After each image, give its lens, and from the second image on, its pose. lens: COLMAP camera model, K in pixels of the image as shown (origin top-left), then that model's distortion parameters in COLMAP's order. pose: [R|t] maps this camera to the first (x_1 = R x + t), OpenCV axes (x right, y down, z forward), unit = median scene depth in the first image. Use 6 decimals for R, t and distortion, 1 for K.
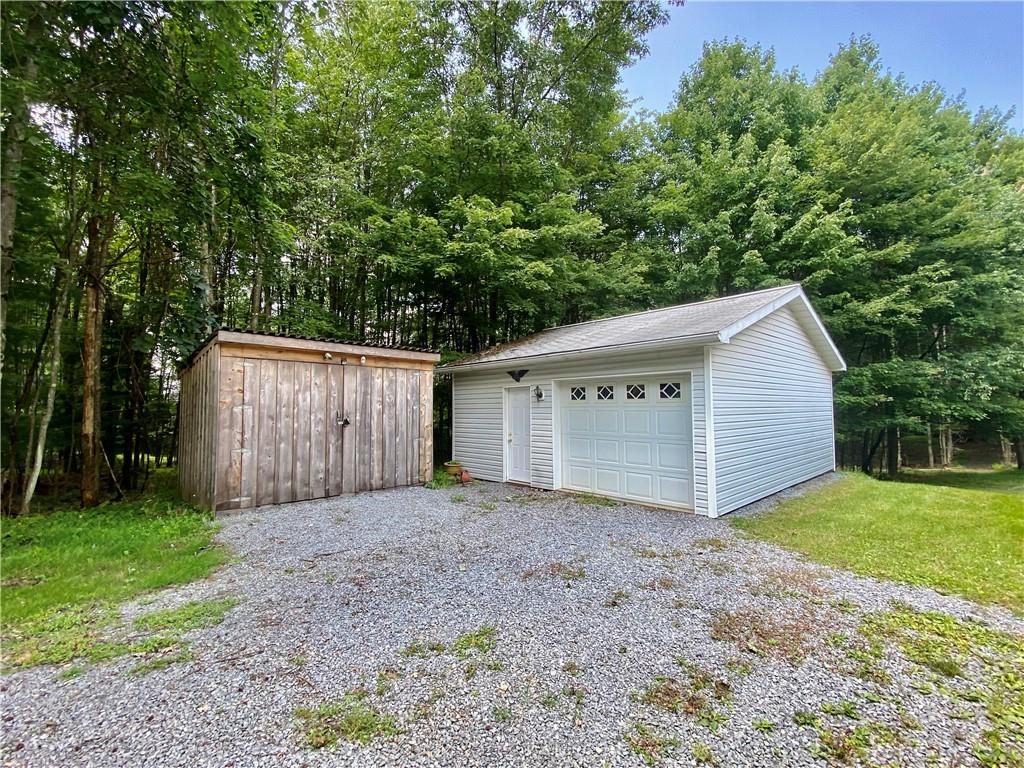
lens RADIAL K [[447.4, 0, 512.0], [0, 447.4, 384.0], [0, 0, 1]] dist [-0.000014, -0.000009]
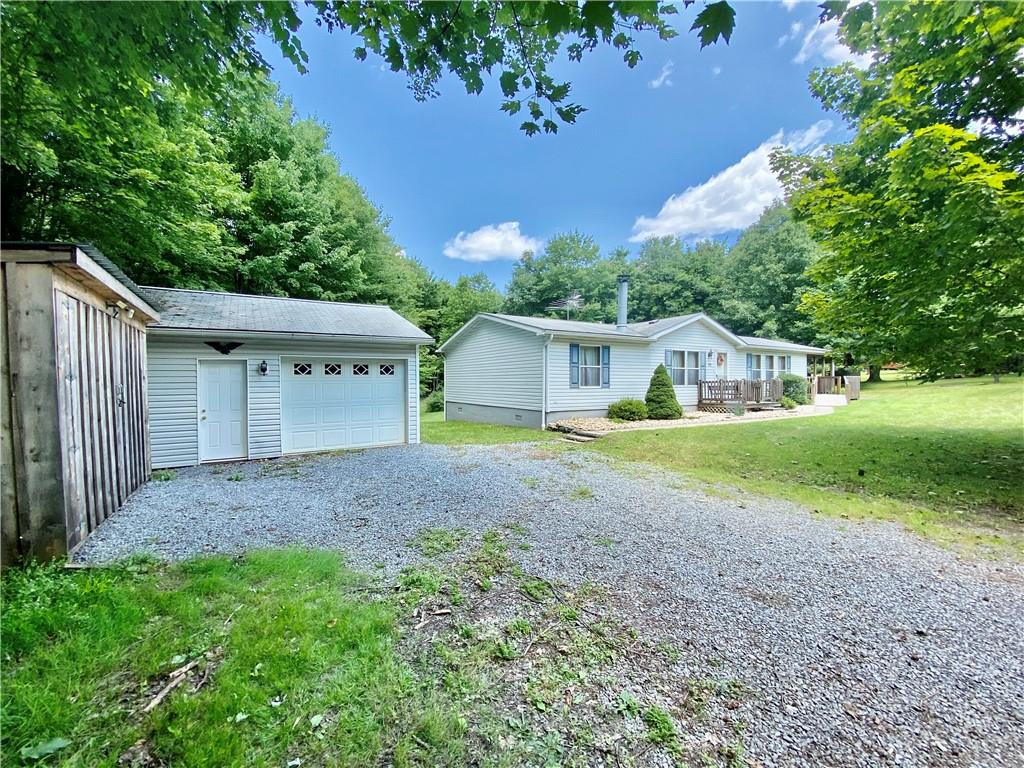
lens RADIAL K [[410.8, 0, 516.6], [0, 410.8, 388.0], [0, 0, 1]] dist [-0.000434, -0.013920]
pose [[0.186187, -0.012743, 0.982432, -0.778361], [-0.044010, 0.998804, 0.021296, 0.022718], [-0.981528, -0.047202, 0.185403, 0.252152]]
